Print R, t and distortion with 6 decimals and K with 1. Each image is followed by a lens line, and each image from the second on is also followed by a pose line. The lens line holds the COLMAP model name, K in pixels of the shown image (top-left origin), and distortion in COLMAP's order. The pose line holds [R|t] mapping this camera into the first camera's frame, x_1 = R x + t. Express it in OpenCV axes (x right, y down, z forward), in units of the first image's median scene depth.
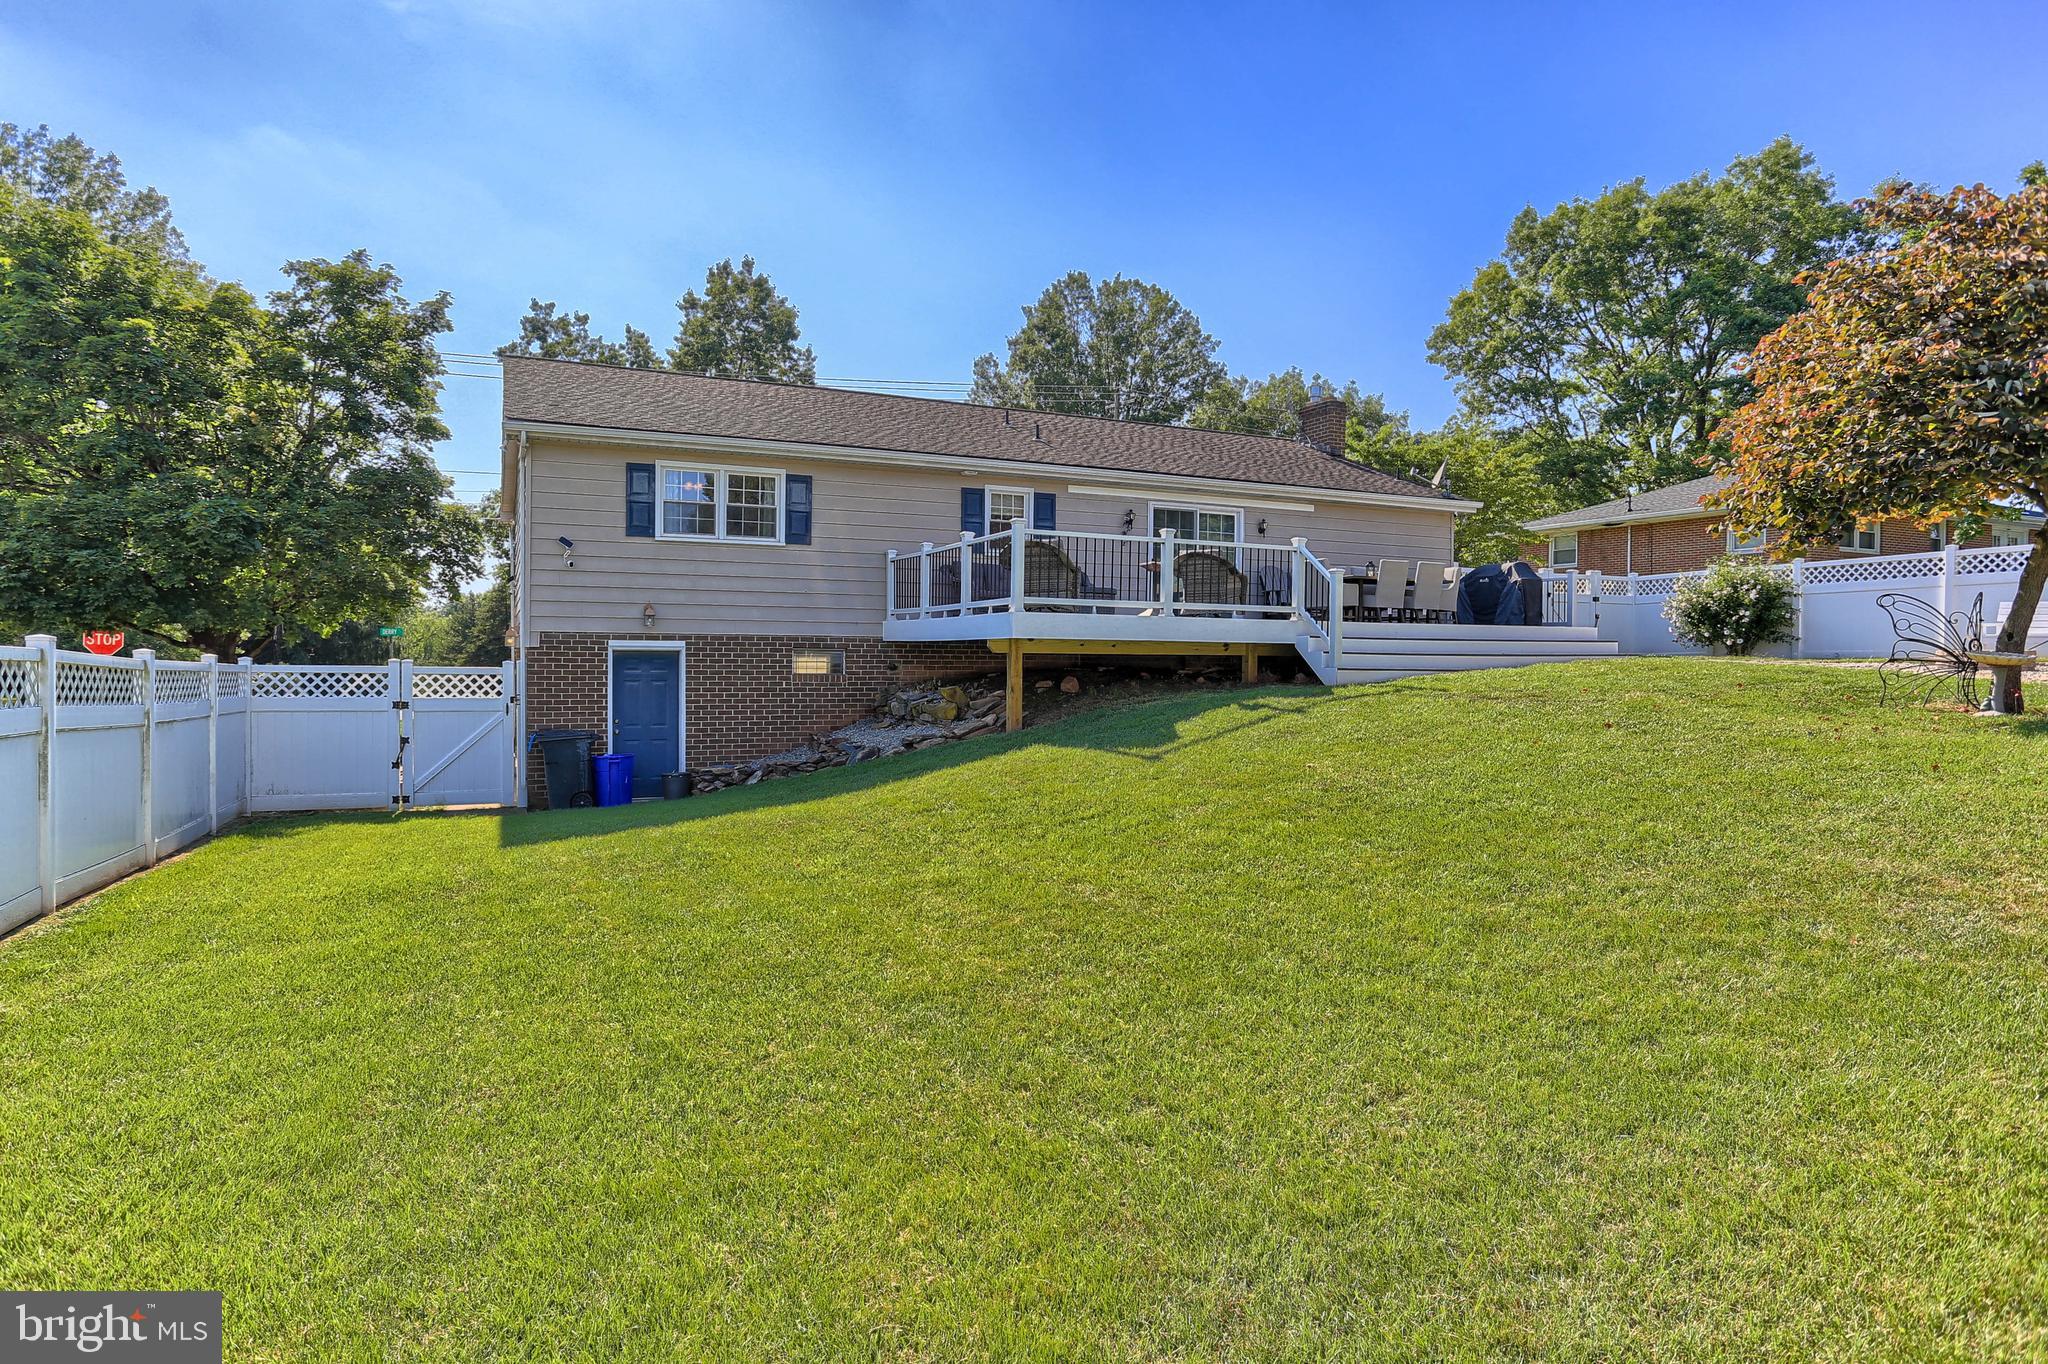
lens RADIAL K [[1119.0, 0, 984.1], [0, 1119.0, 679.6], [0, 0, 1]] dist [-0.083727, 0.067914]
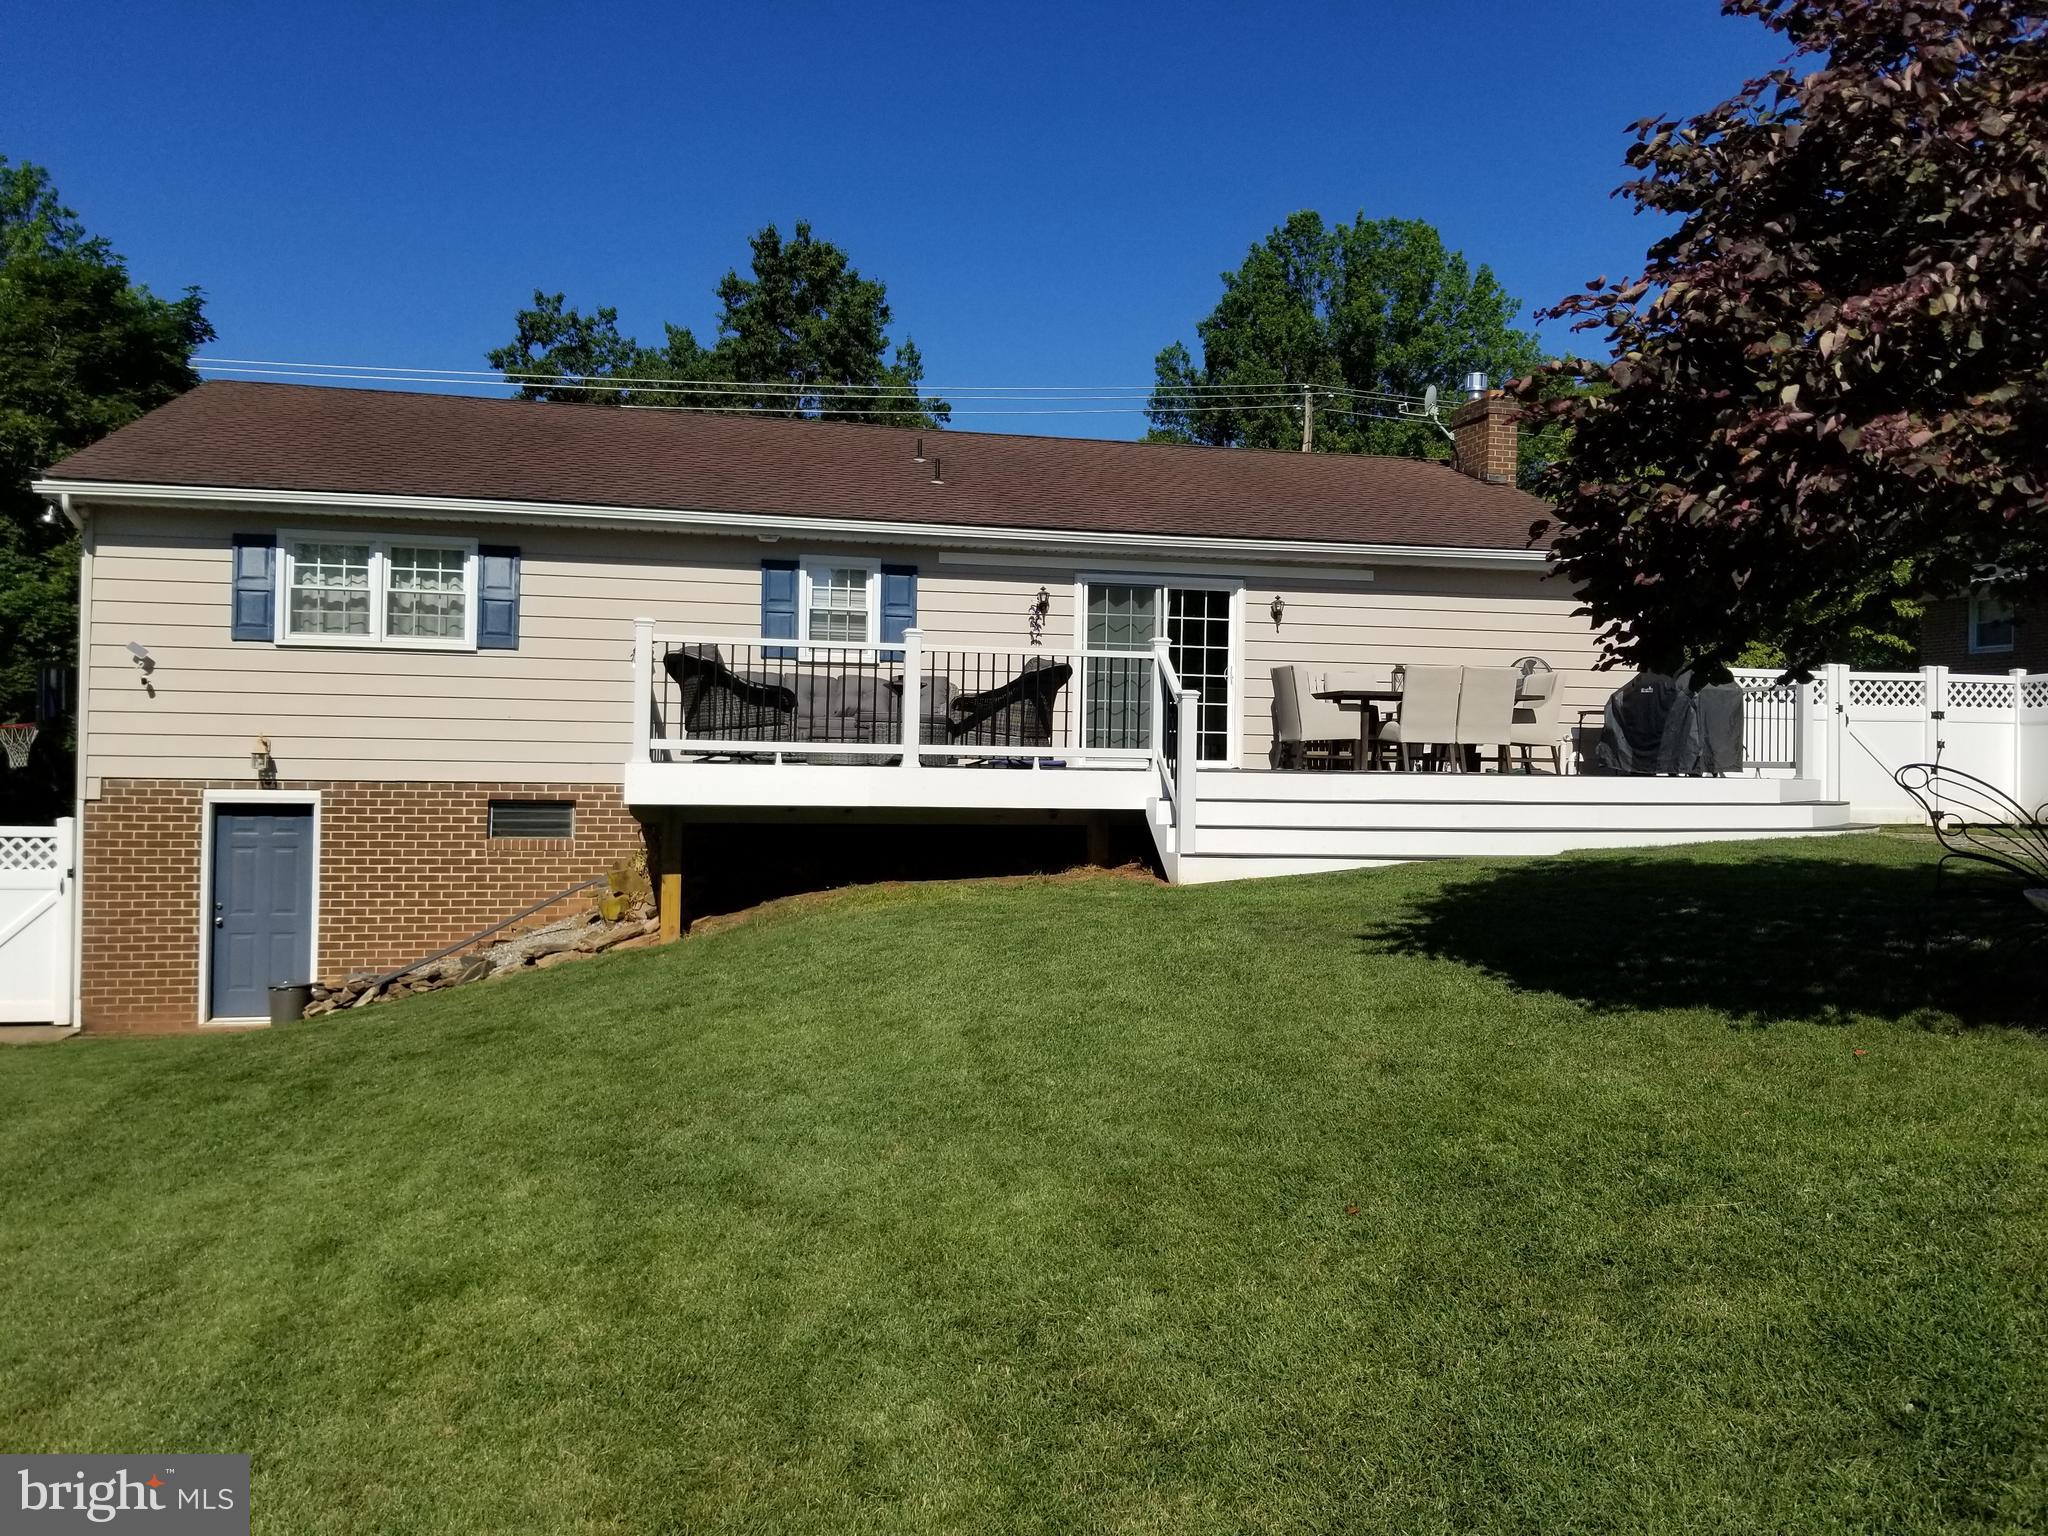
lens RADIAL K [[1536.8, 0, 1024.0], [0, 1536.8, 768.0], [0, 0, 1]] dist [0.002271, -0.000380]
pose [[0.983234, 0.006097, -0.182248, 0.322171], [-0.009041, 0.999842, -0.015327, -0.036523], [0.182126, 0.016717, 0.983133, 0.138653]]
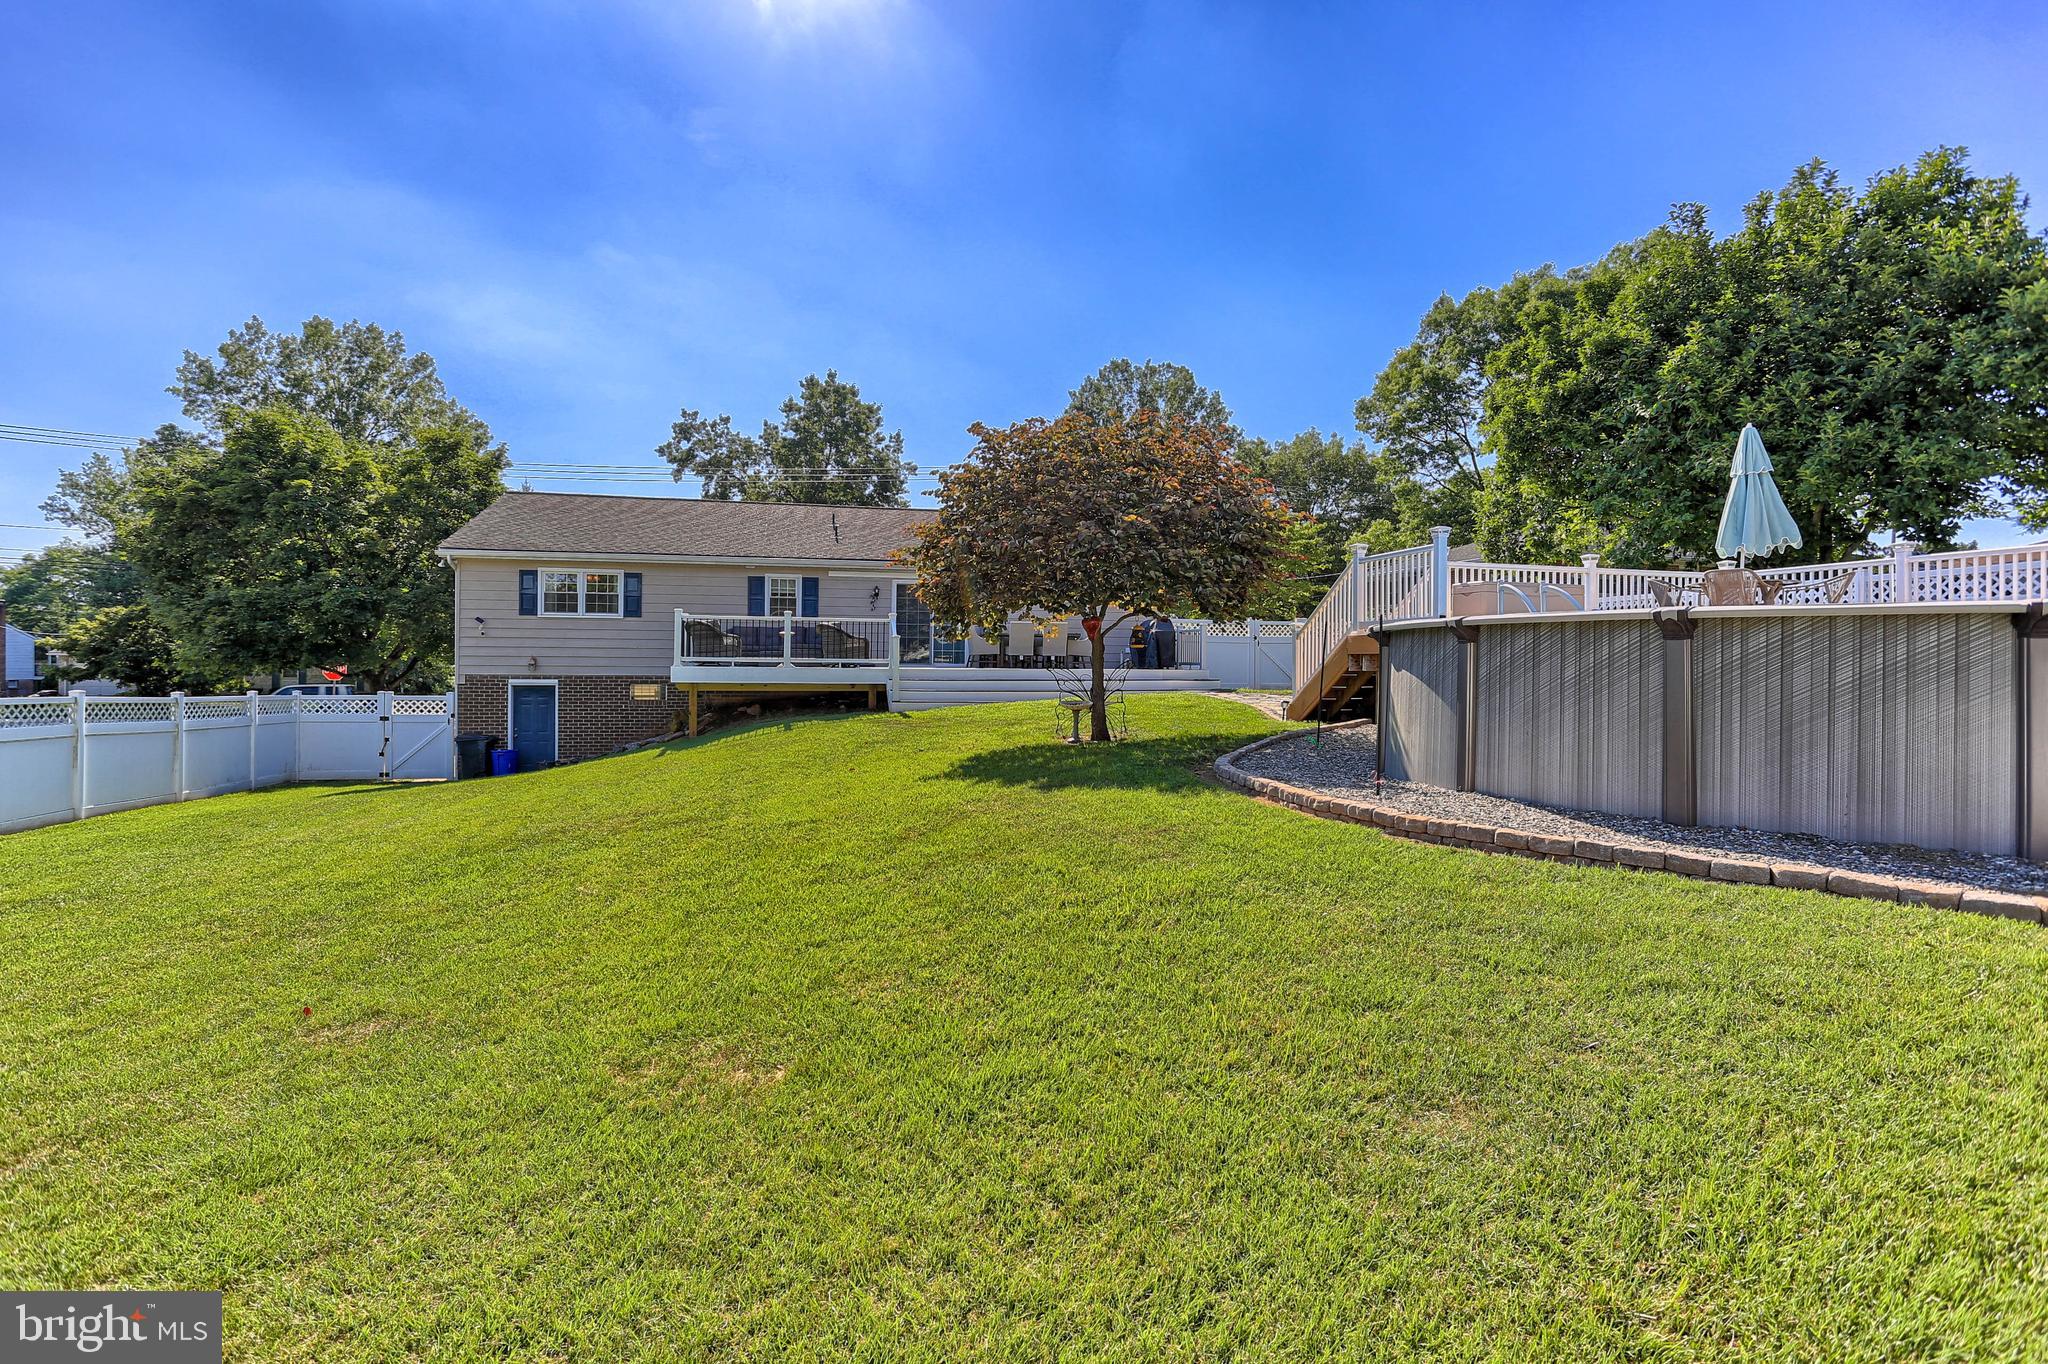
lens RADIAL K [[971.2, 0, 1024.0], [0, 971.2, 682.0], [0, 0, 1]] dist [-0.058256, 0.038392]
pose [[0.984219, 0.000978, -0.176951, 0.619420], [-0.001783, 0.999989, -0.004389, -0.025207], [0.176945, 0.004635, 0.984210, -0.237593]]
